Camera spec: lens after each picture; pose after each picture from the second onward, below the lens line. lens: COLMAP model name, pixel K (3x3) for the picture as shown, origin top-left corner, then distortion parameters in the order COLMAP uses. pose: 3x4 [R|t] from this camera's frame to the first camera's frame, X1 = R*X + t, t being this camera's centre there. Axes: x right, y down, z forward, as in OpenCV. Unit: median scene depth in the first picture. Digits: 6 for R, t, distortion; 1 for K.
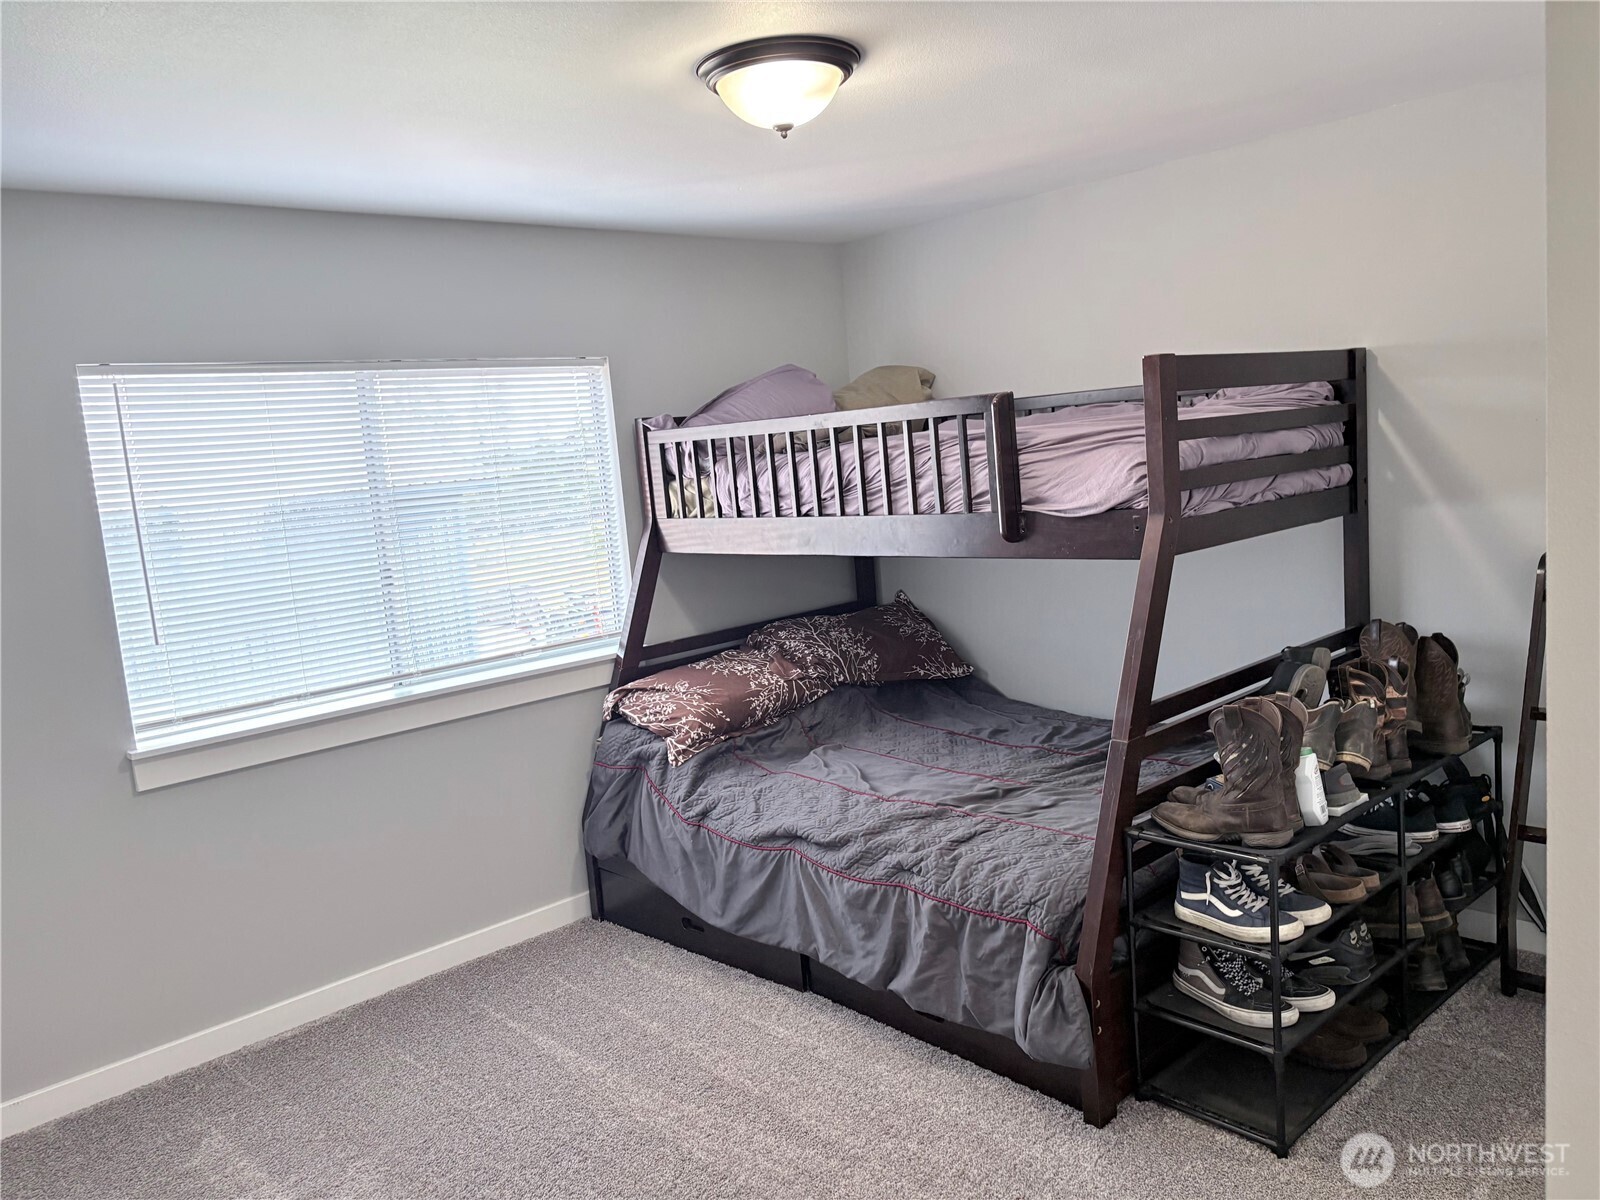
lens RADIAL K [[1214.0, 0, 799.0], [0, 1214.0, 602.8], [0, 0, 1]] dist [0.069727, -0.083930]
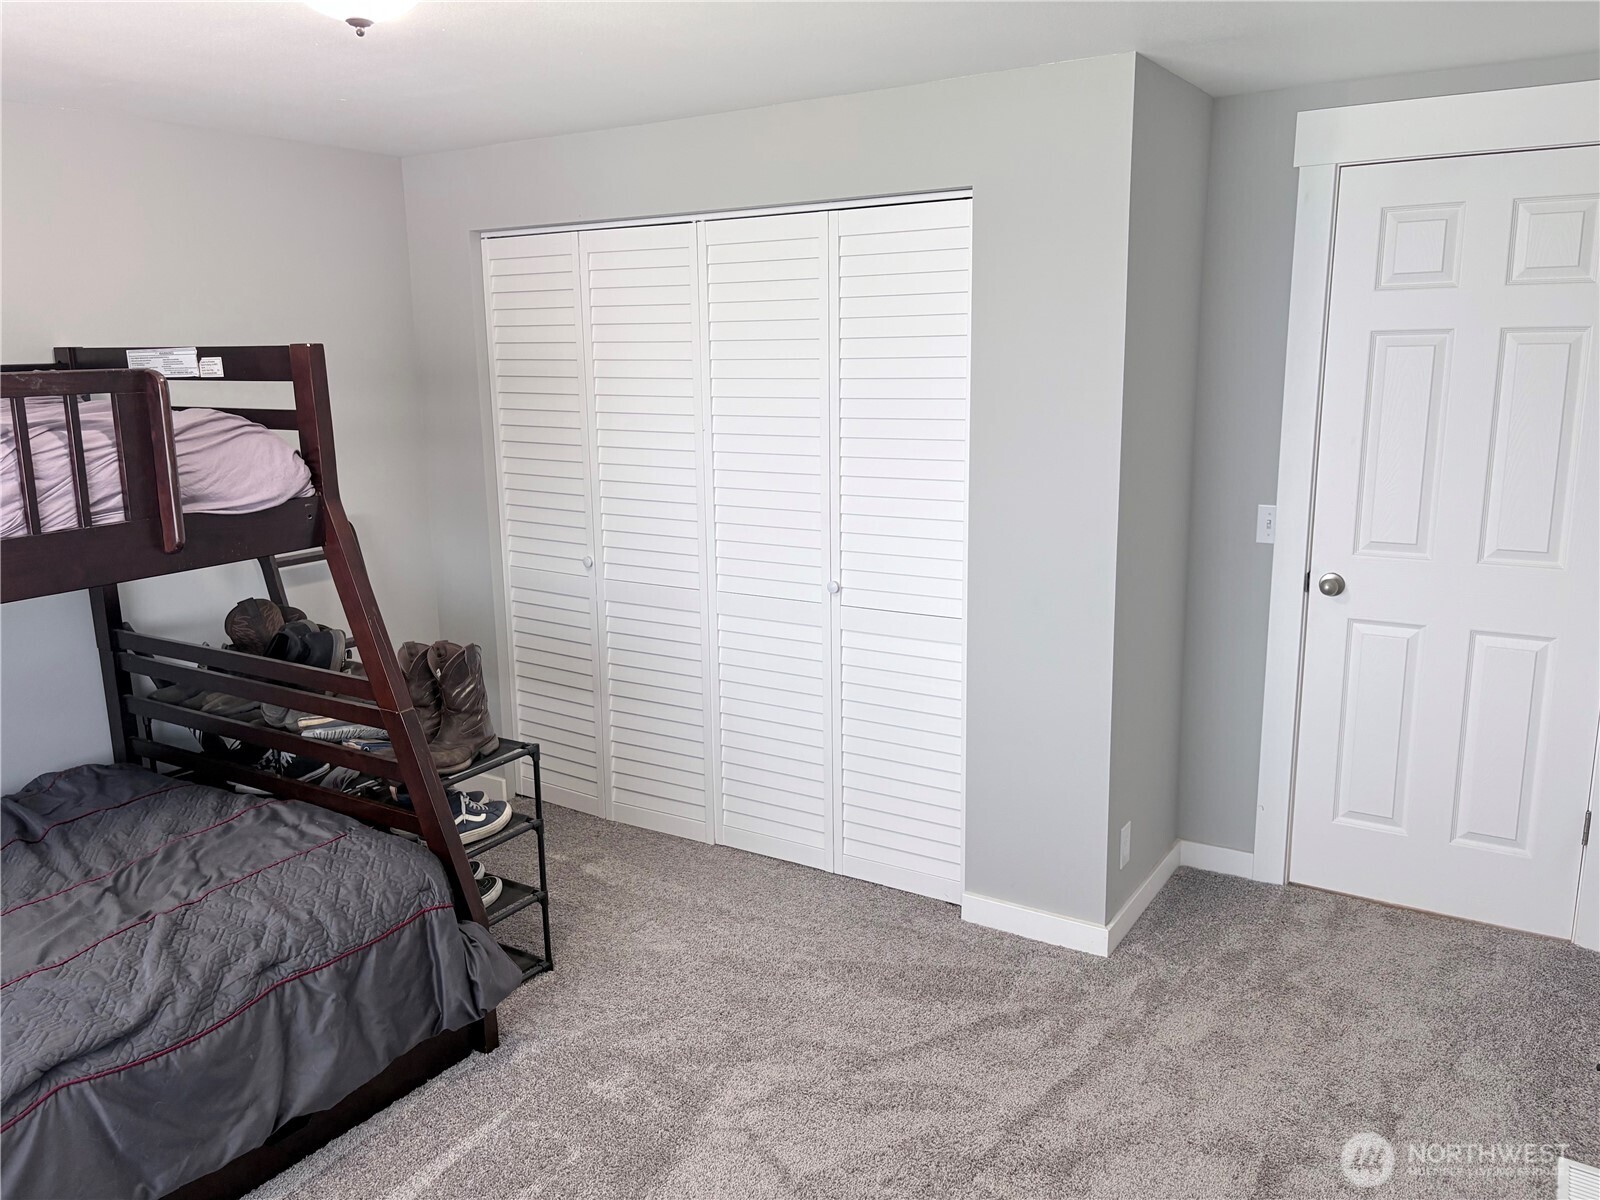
lens RADIAL K [[1214.0, 0, 797.9], [0, 1214.0, 596.9], [0, 0, 1]] dist [0.069727, -0.083930]
pose [[-0.282250, -0.101084, 0.954001, -0.712139], [0.161254, 0.975286, 0.151048, -0.075923], [-0.945691, 0.196469, -0.258974, 0.802154]]
